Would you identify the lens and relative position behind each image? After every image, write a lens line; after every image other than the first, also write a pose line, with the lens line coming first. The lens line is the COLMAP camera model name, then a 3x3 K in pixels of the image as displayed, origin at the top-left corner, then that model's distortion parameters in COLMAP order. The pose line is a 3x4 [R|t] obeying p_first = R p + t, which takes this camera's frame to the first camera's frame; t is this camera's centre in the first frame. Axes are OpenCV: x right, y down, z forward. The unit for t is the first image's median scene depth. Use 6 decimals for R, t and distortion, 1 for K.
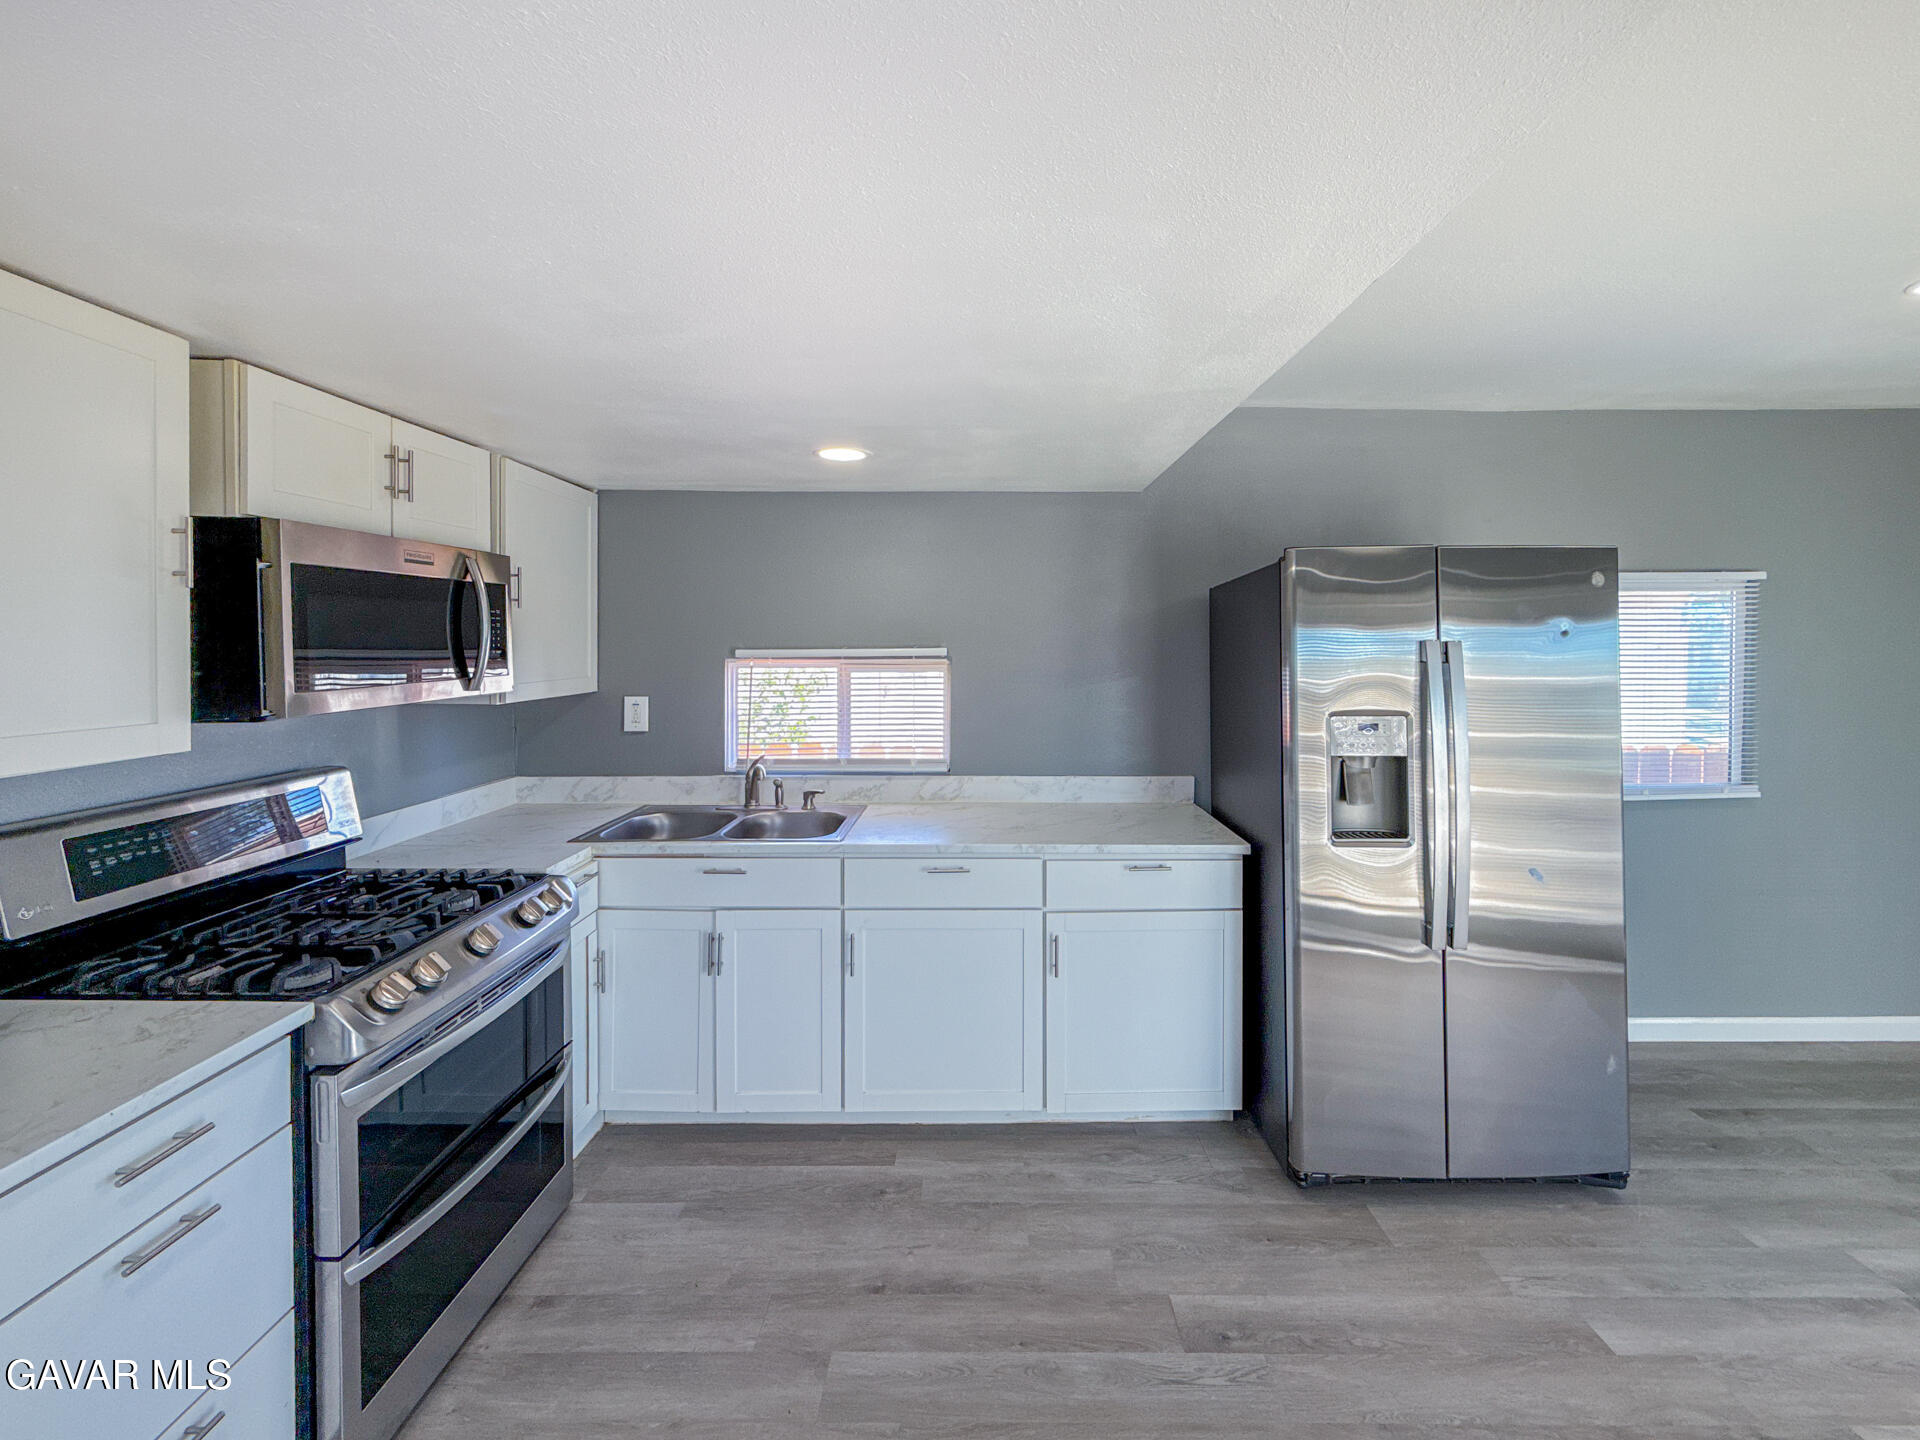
lens RADIAL K [[786.6, 0, 1008.2], [0, 786.6, 660.0], [0, 0, 1]] dist [-0.000001, 0.000481]
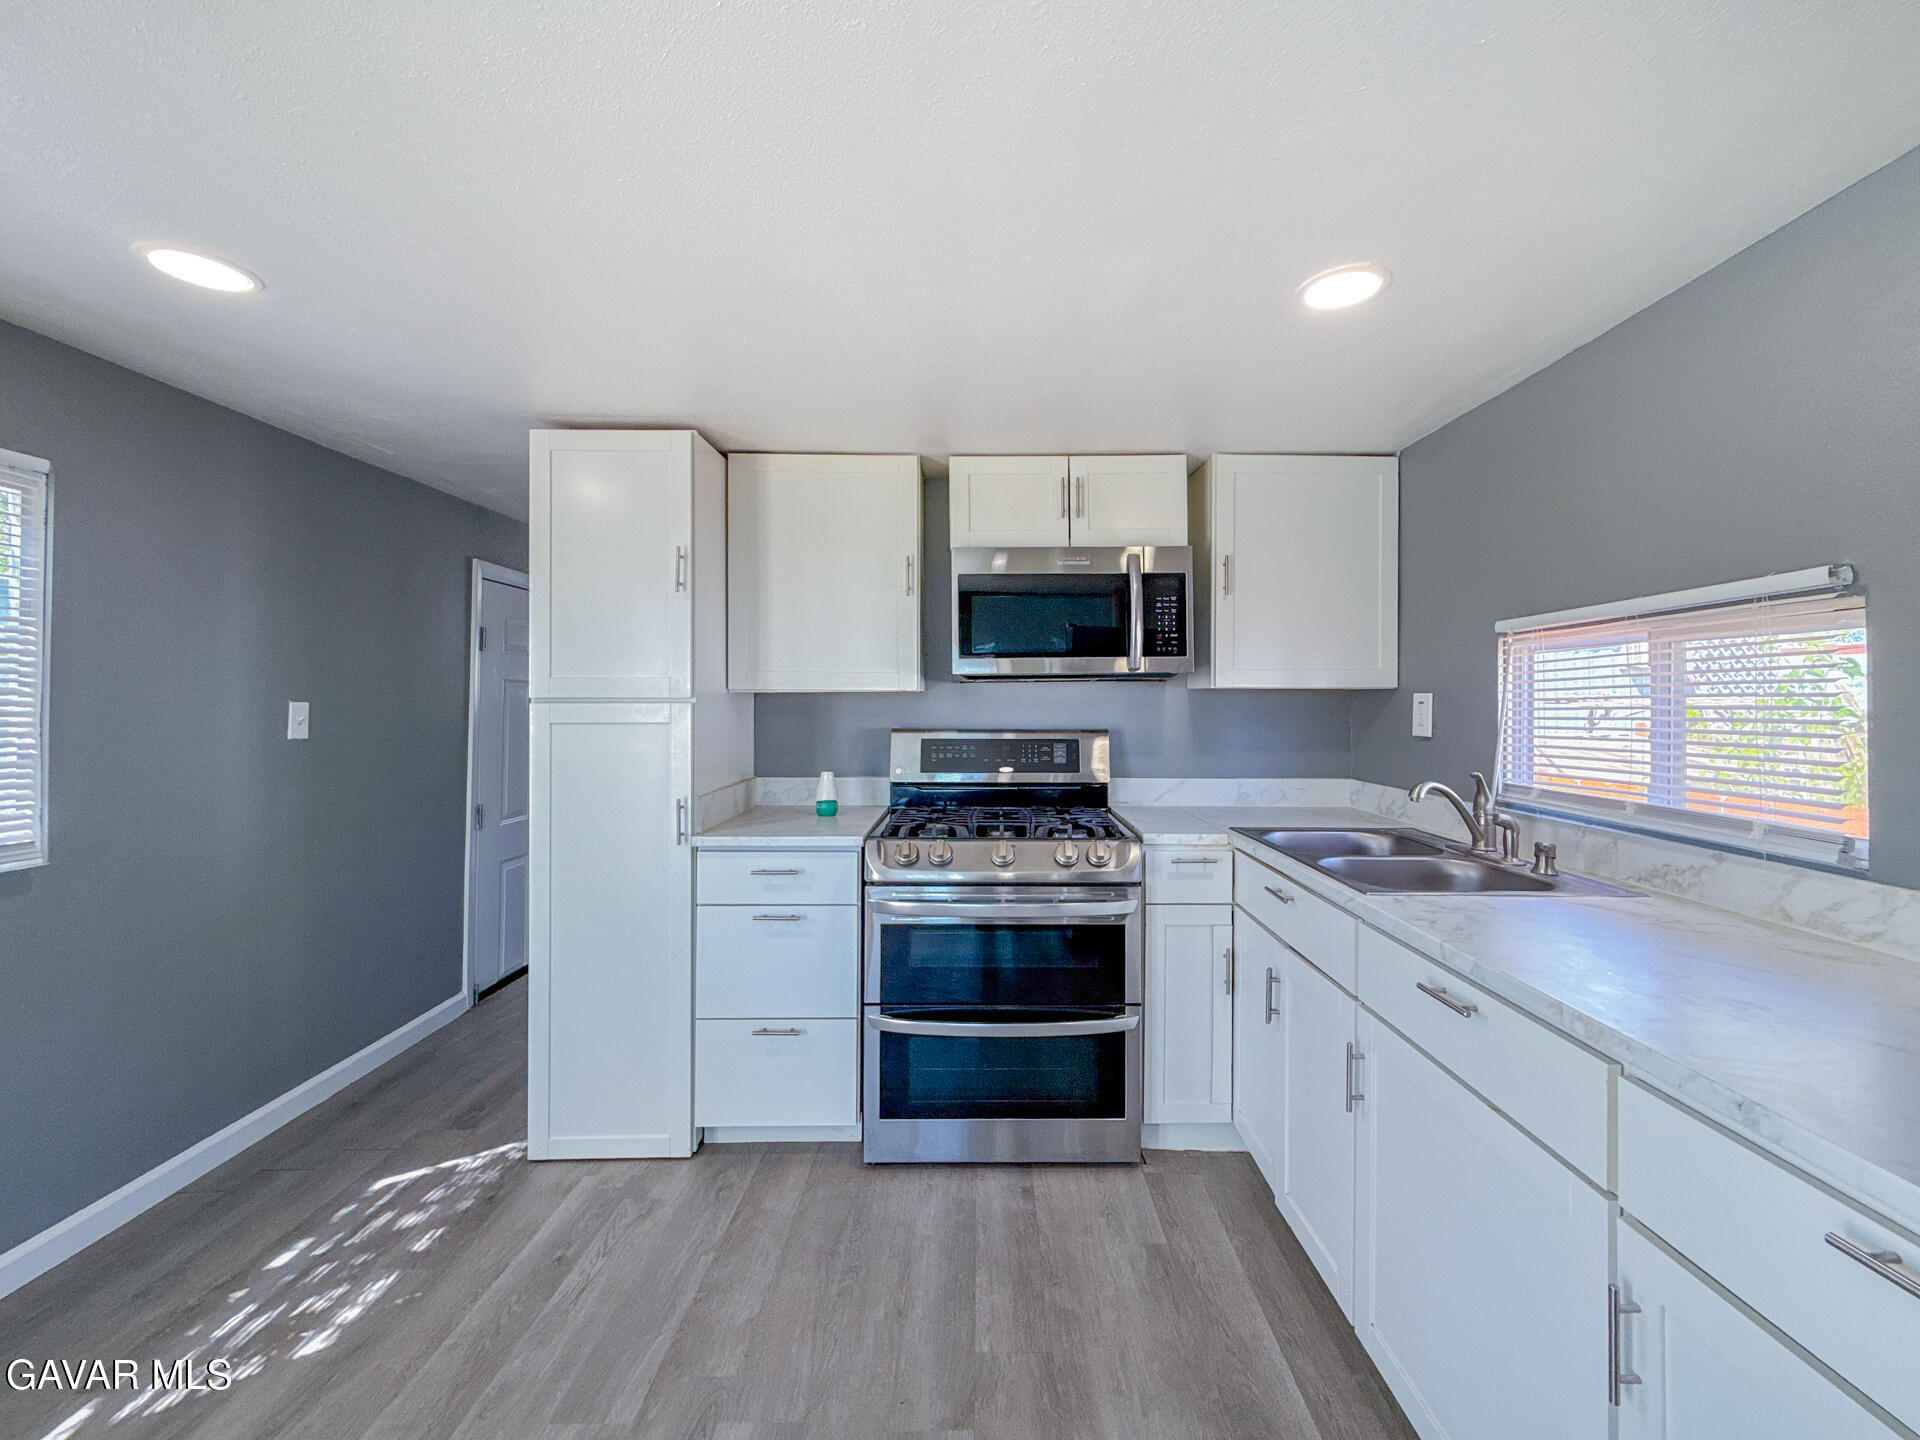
lens RADIAL K [[812.5, 0, 990.6], [0, 812.5, 690.5], [0, 0, 1]] dist [-0.001111, -0.000267]
pose [[-0.012479, -0.019279, -0.999736, 0.500351], [-0.024020, 0.999531, -0.018975, 0.097617], [0.999634, 0.023777, -0.012936, 0.793943]]
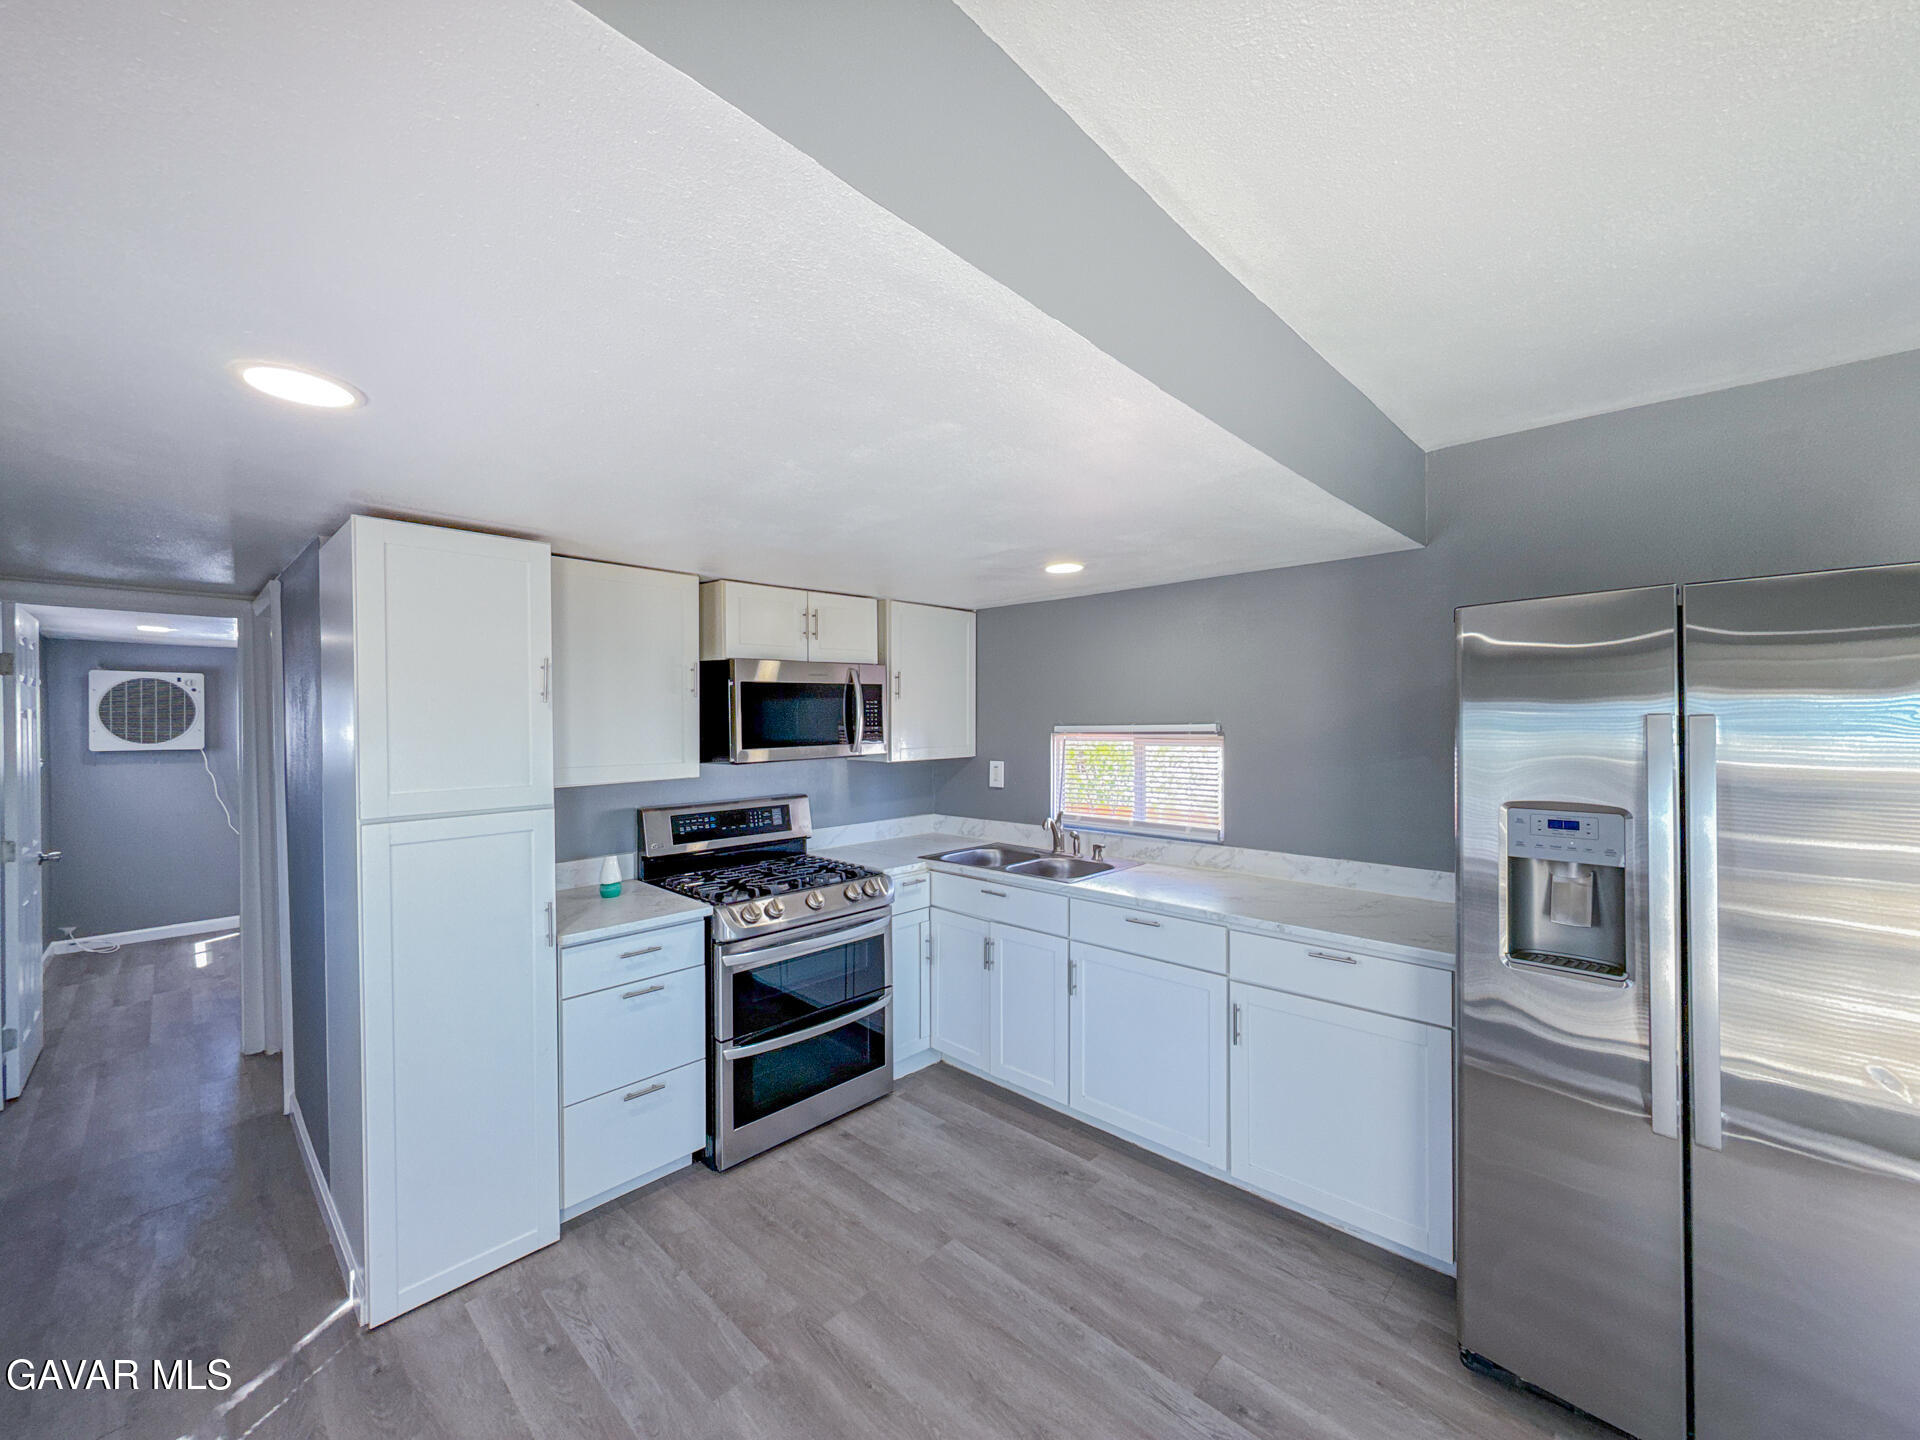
lens RADIAL K [[783.1, 0, 976.8], [0, 783.1, 723.4], [0, 0, 1]] dist [-0.000884, 0.000055]
pose [[0.719500, -0.002075, -0.694489, 0.593207], [-0.006856, 0.999926, -0.010090, -0.004895], [0.694458, 0.012021, 0.719432, 0.026605]]
